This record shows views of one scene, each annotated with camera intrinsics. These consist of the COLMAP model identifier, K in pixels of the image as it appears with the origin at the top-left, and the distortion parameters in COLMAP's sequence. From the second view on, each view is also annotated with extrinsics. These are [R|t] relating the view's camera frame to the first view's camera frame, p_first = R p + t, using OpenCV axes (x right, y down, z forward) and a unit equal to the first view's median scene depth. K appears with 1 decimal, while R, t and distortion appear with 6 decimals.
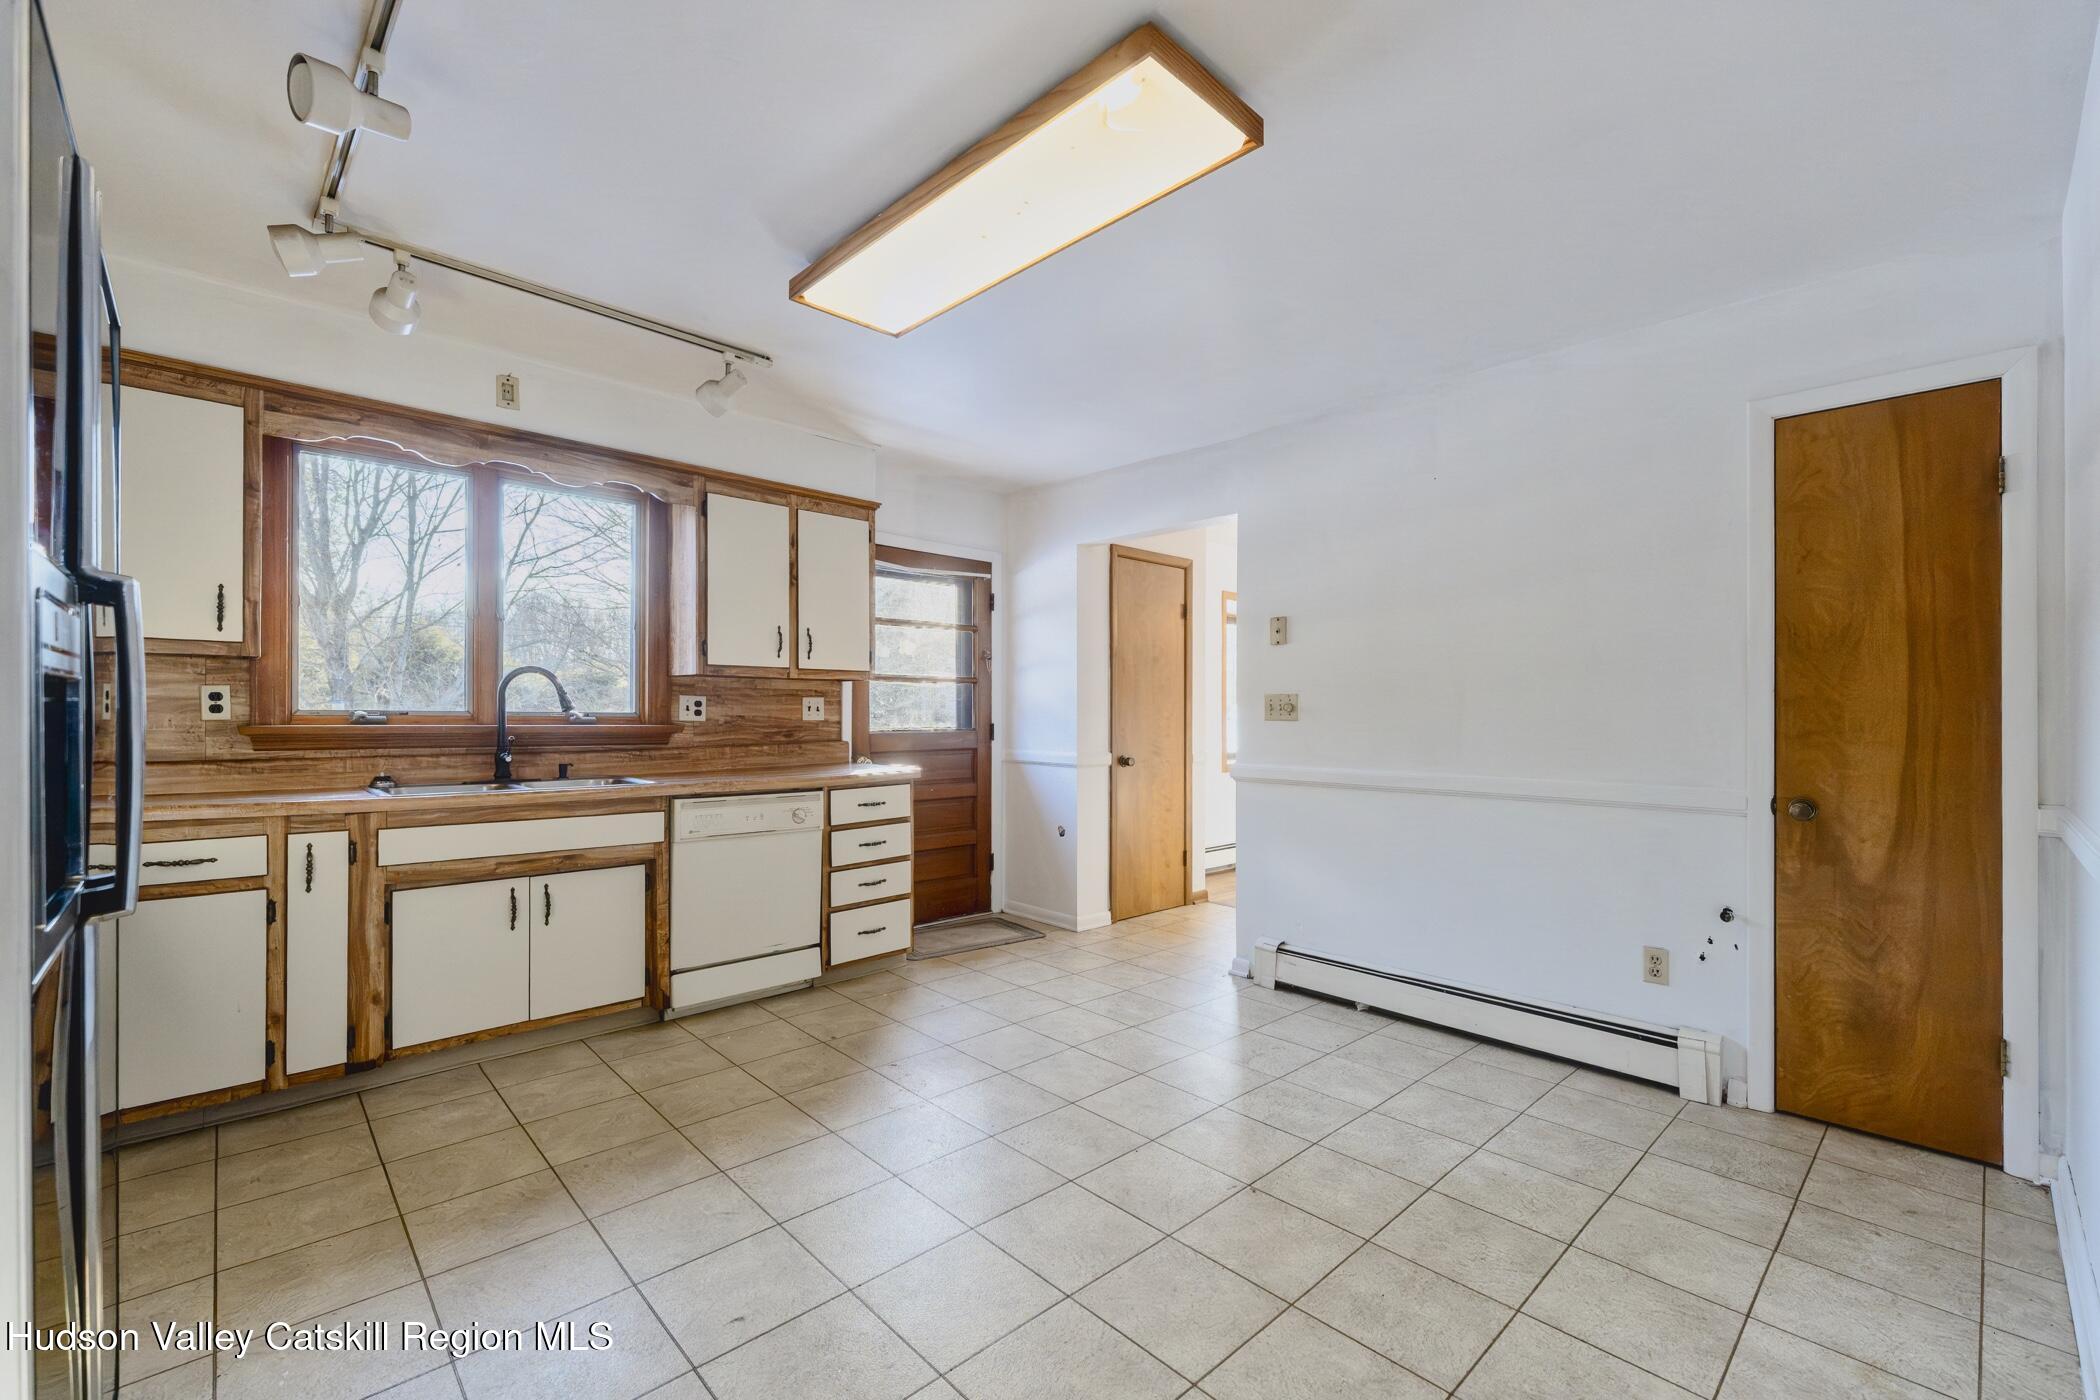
lens RADIAL K [[891.3, 0, 1118.4], [0, 891.3, 709.1], [0, 0, 1]] dist [-0.000440, -0.000158]
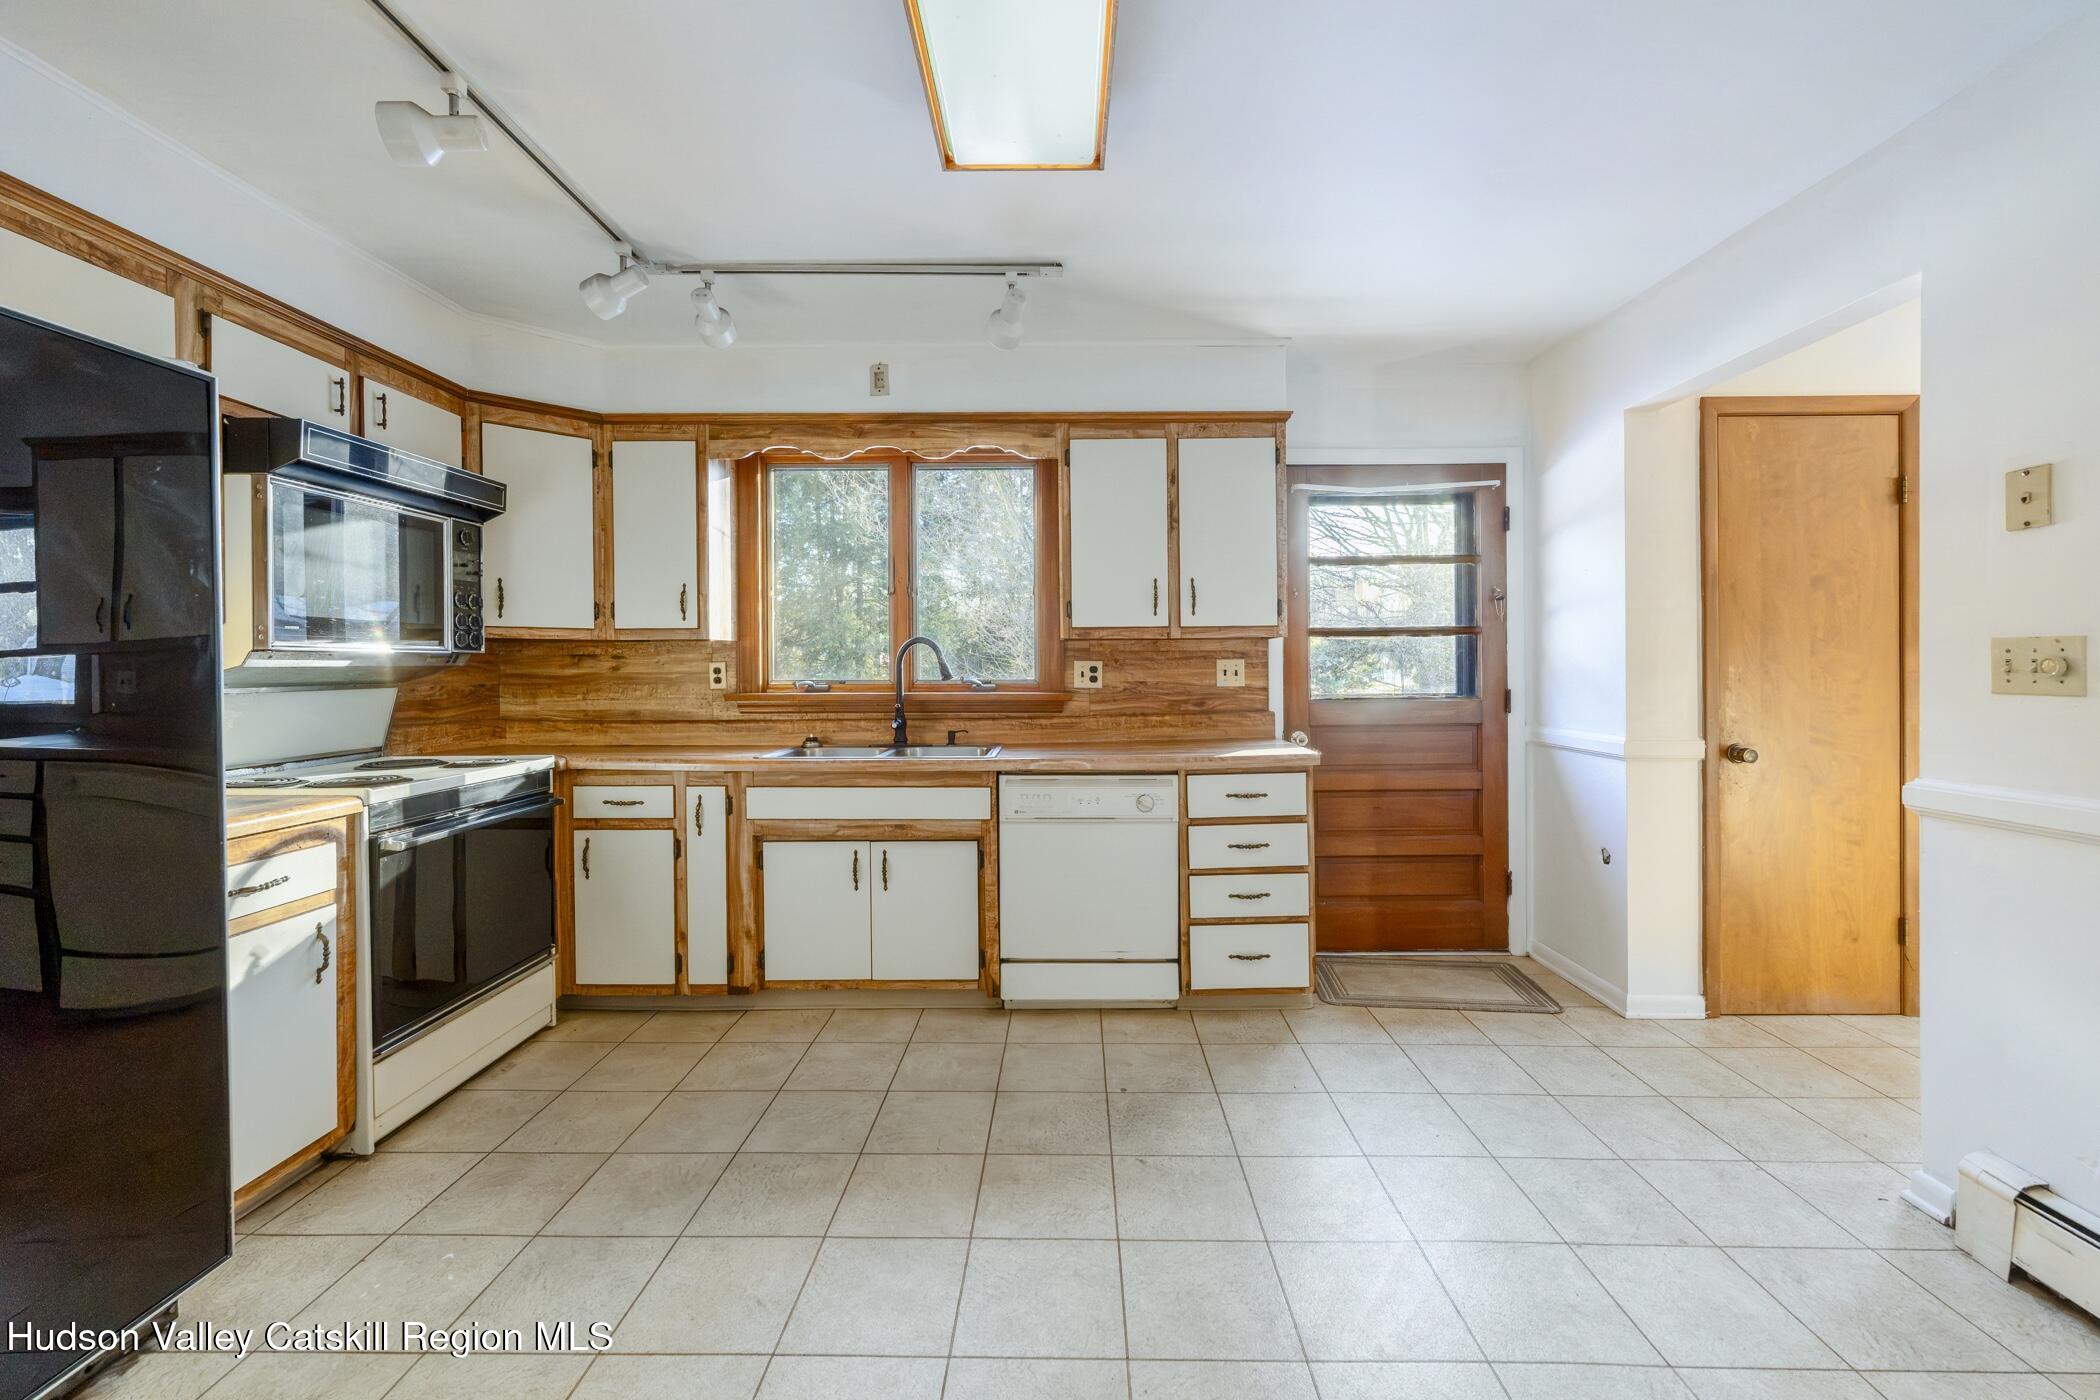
lens RADIAL K [[893.2, 0, 1039.1], [0, 893.2, 673.0], [0, 0, 1]] dist [-0.000664, 0.000057]
pose [[0.678225, -0.005454, -0.734834, 0.187207], [0.013824, 0.999890, 0.005338, -0.008570], [0.734724, -0.013779, 0.678226, 0.347930]]
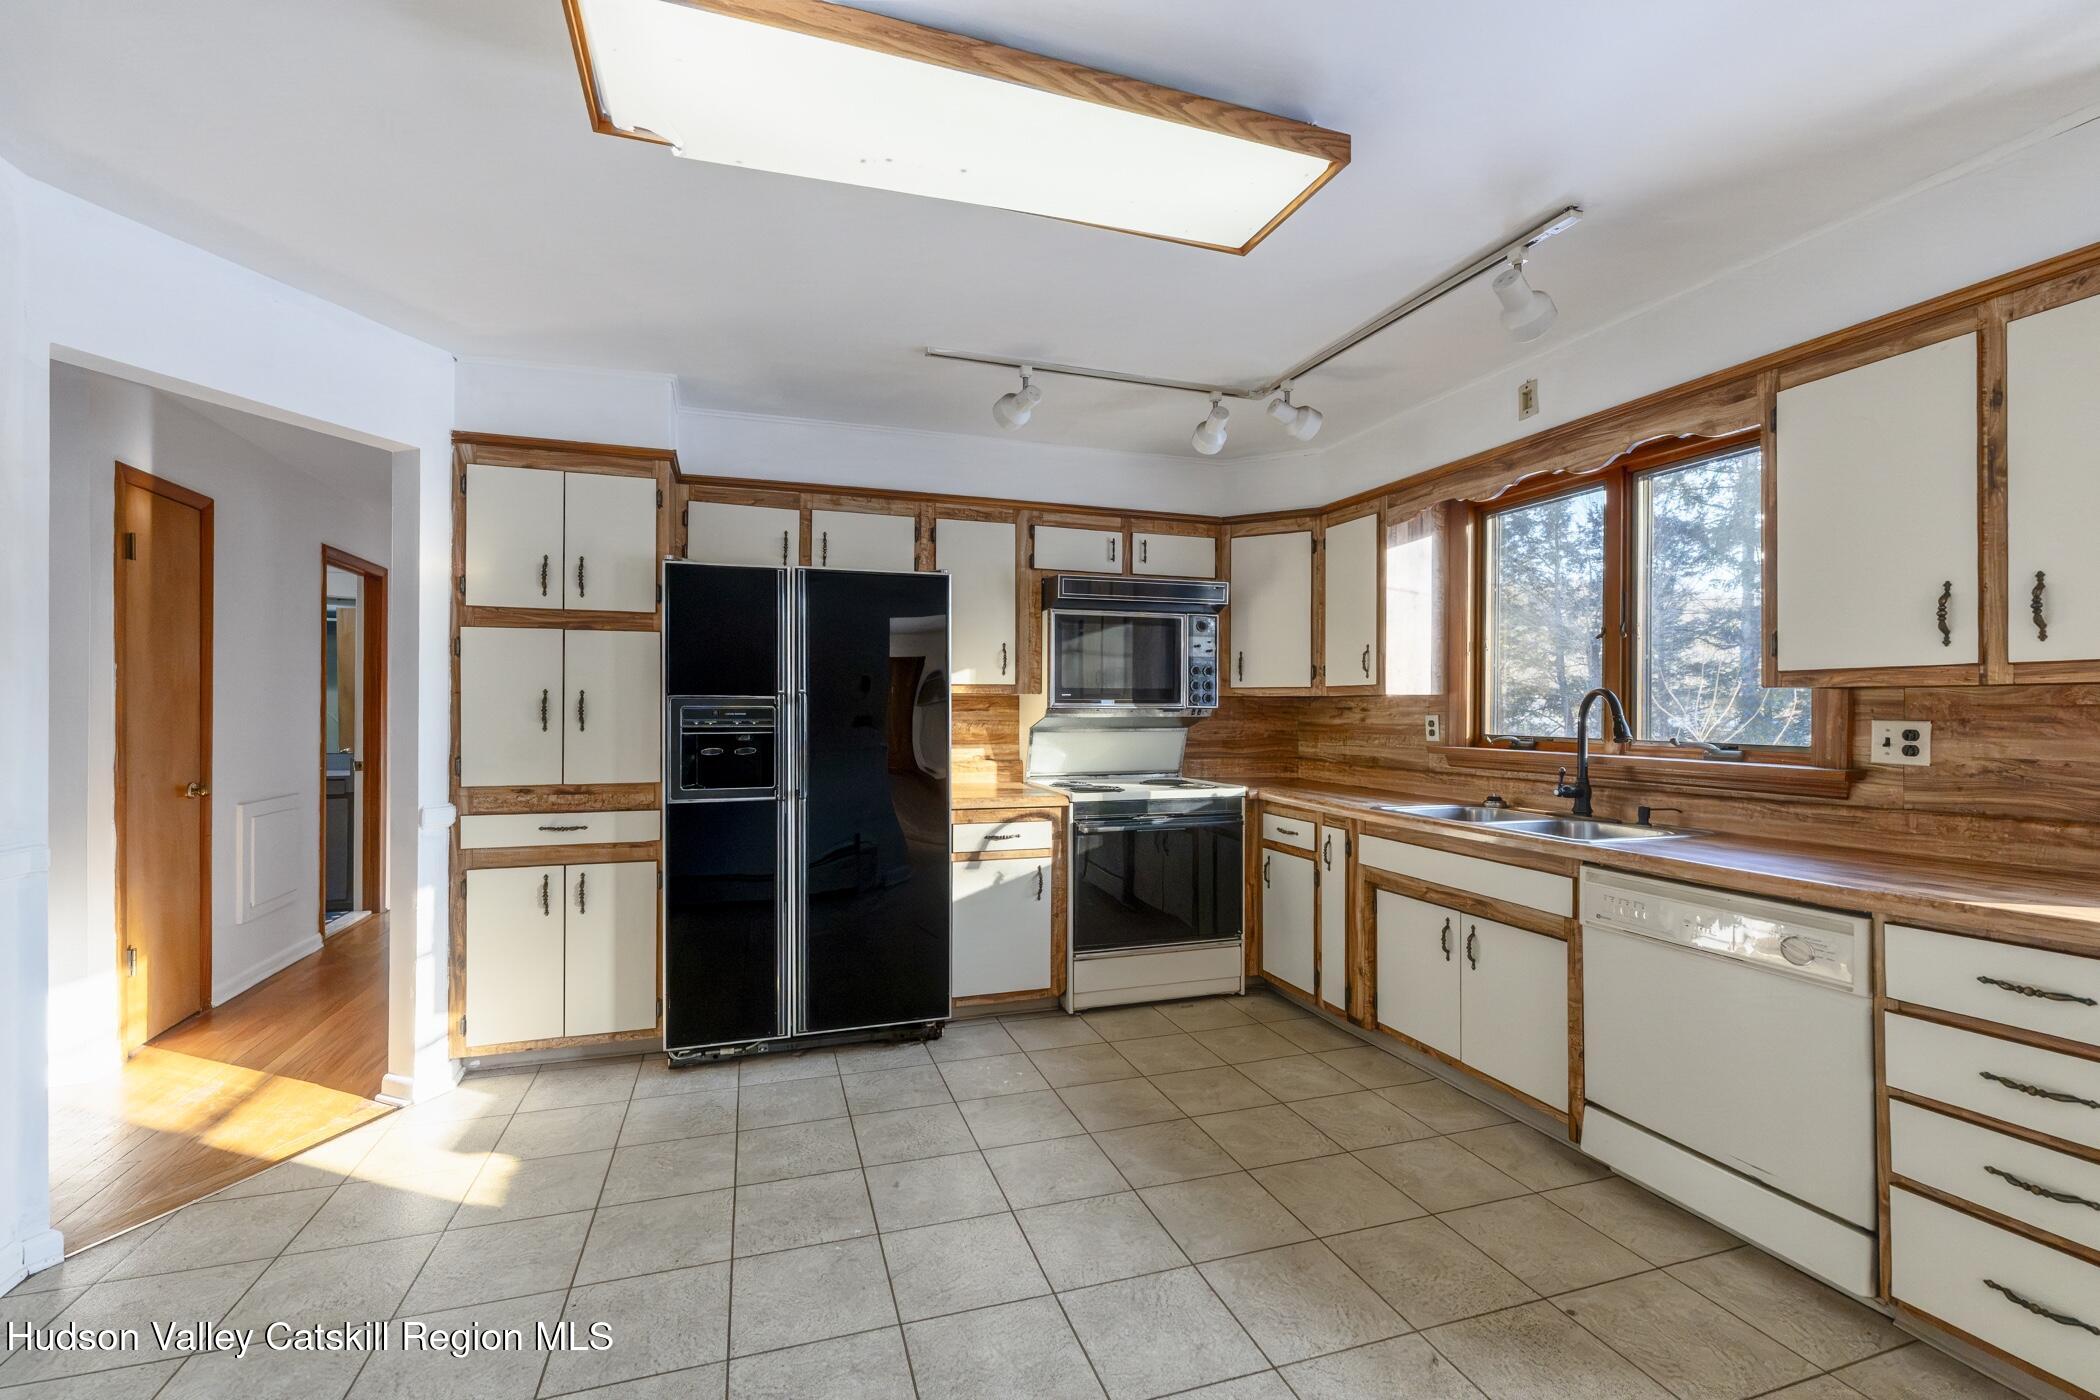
lens RADIAL K [[864.9, 0, 1060.2], [0, 864.9, 707.2], [0, 0, 1]] dist [0.000198, -0.000037]
pose [[-0.464080, -0.009628, -0.885741, 0.291987], [-0.001822, 0.999949, -0.009914, -0.018559], [0.885791, -0.002987, -0.464074, 0.827432]]
